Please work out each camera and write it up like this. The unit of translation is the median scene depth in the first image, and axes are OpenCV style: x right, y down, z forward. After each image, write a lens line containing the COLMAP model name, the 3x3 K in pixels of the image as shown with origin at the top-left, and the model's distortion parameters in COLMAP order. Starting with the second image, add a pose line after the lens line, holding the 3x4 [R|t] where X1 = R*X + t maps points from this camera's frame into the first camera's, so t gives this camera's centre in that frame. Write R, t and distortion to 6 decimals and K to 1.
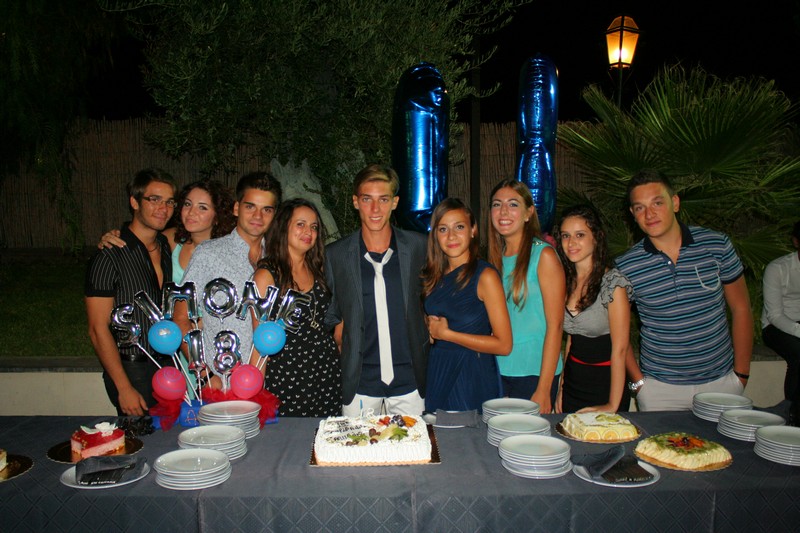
lens RADIAL K [[785.7, 0, 416.8], [0, 785.7, 267.6], [0, 0, 1]] dist [-0.080350, 0.000000]
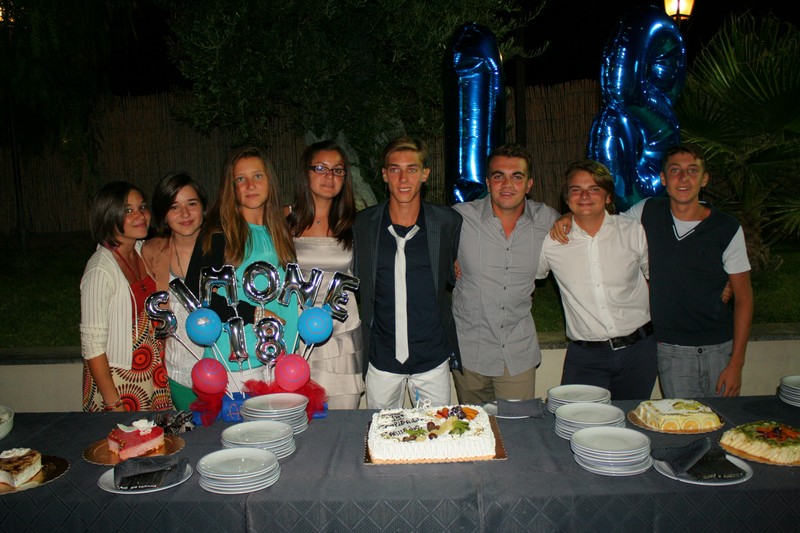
lens RADIAL K [[798.7, 0, 401.8], [0, 798.7, 269.0], [0, 0, 1]] dist [-0.075248, 0.000000]
pose [[0.998104, -0.022849, -0.057152, -0.022488], [0.024986, 0.999004, 0.036962, -0.006514], [0.056250, -0.038320, 0.997681, 0.049730]]
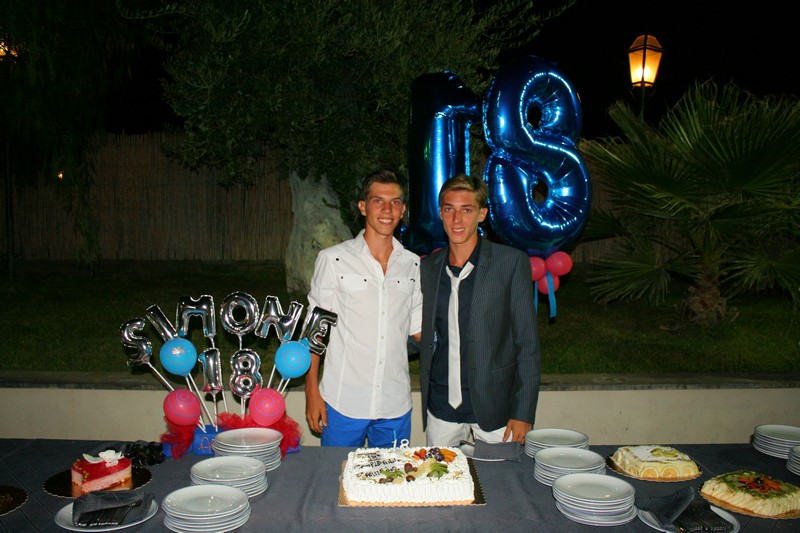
lens RADIAL K [[708.3, 0, 398.7], [0, 708.3, 269.5], [0, 0, 1]] dist [-0.087580, 0.025225]
pose [[0.999810, 0.013811, -0.013721, -0.040926], [-0.014143, 0.999601, -0.024443, 0.002899], [0.013378, 0.024632, 0.999607, 0.132869]]
